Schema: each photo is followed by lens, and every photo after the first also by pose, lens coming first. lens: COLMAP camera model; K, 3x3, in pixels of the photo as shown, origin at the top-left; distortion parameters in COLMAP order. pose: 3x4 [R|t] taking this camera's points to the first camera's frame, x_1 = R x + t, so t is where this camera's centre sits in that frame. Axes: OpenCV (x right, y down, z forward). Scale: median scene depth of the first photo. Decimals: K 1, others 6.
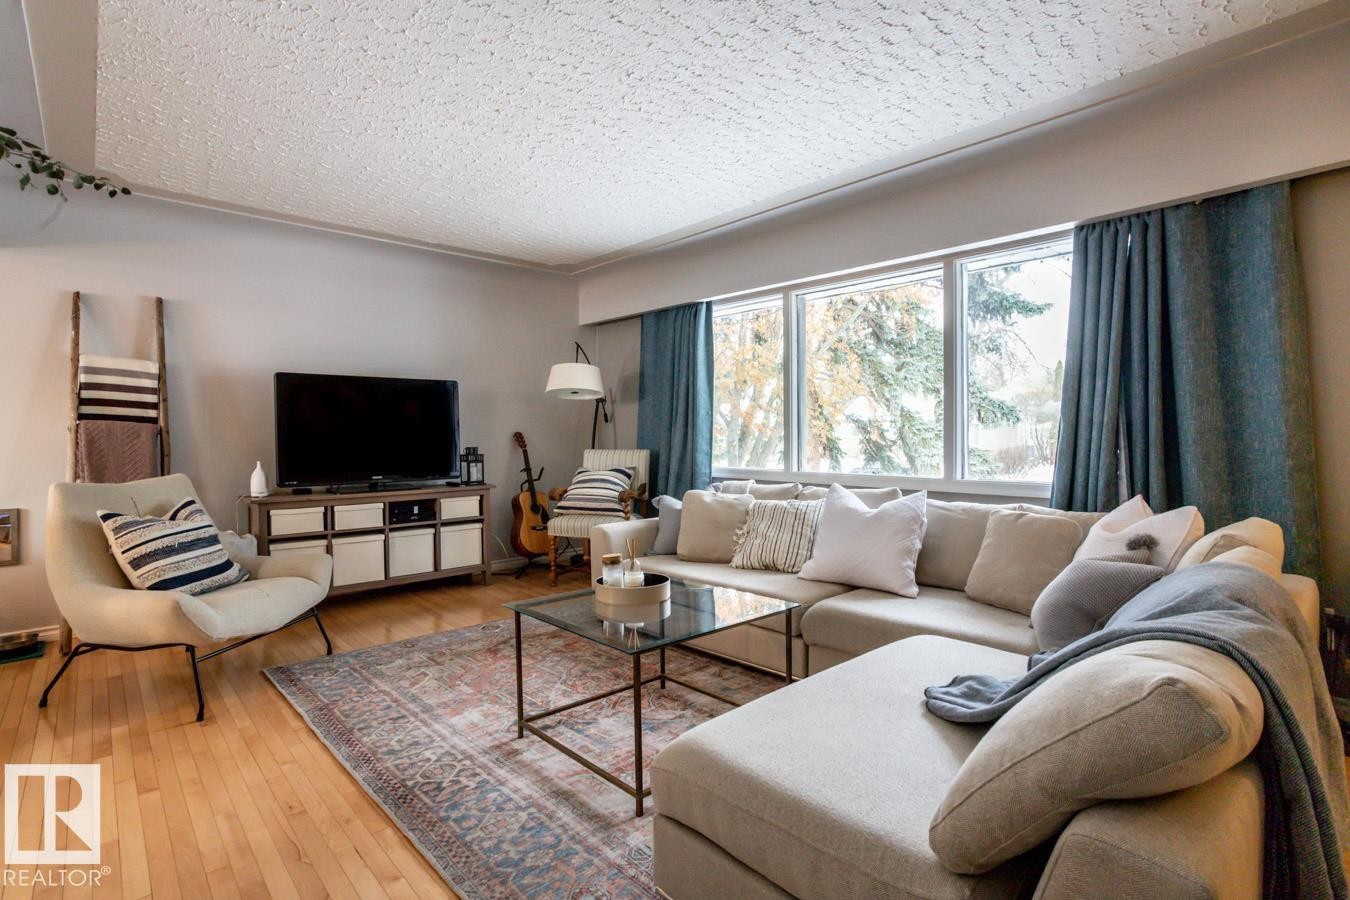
lens RADIAL K [[675.4, 0, 681.9], [0, 675.4, 444.7], [0, 0, 1]] dist [-0.016028, -0.000151]
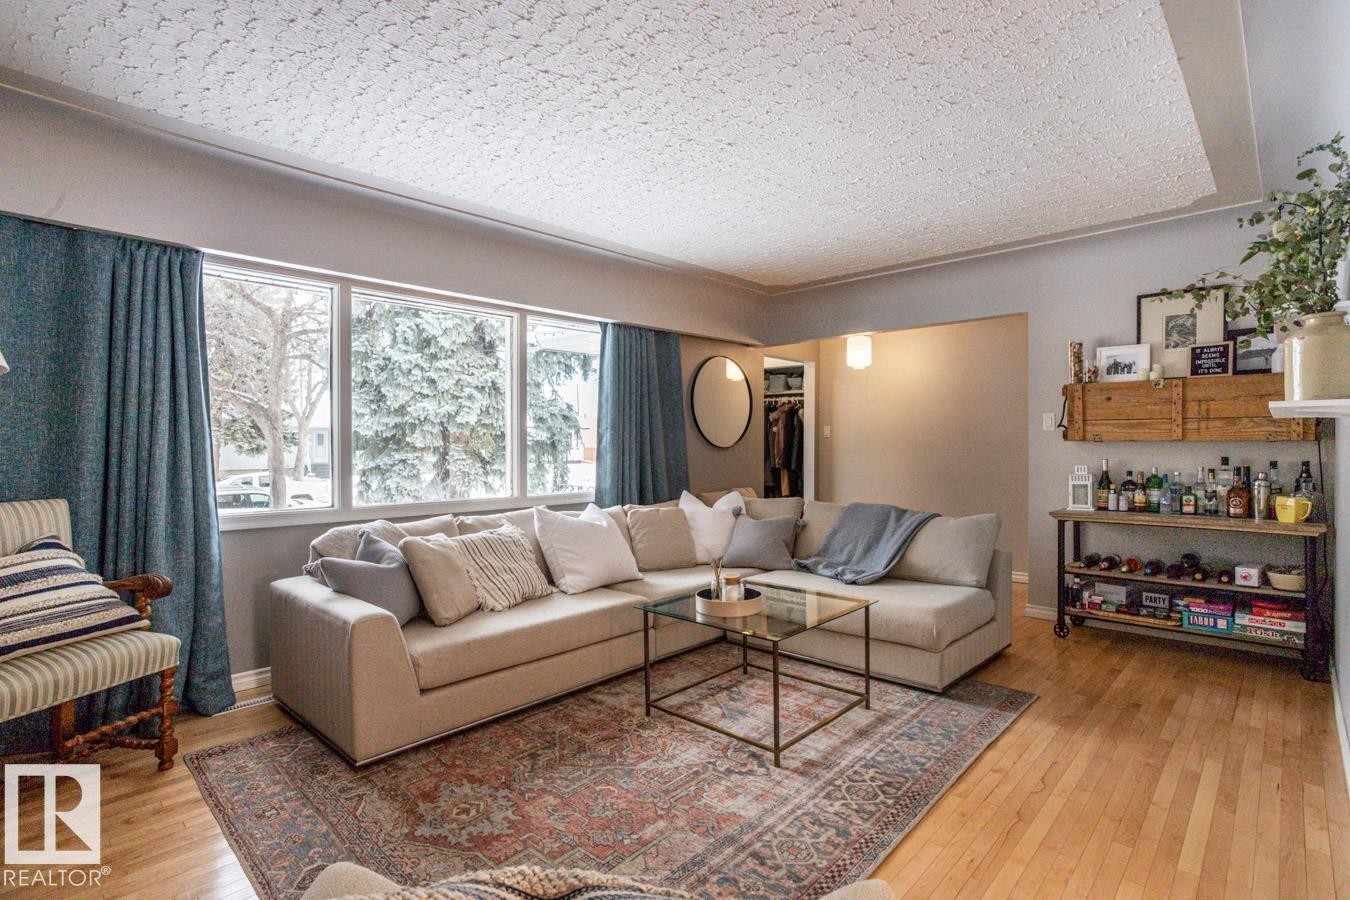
lens RADIAL K [[675.4, 0, 678.6], [0, 675.4, 447.1], [0, 0, 1]] dist [-0.016028, -0.000151]
pose [[-0.105950, 0.005481, 0.994356, -1.190007], [0.009807, 0.999942, -0.004467, -0.045346], [-0.994323, 0.009278, -0.105998, 1.199118]]
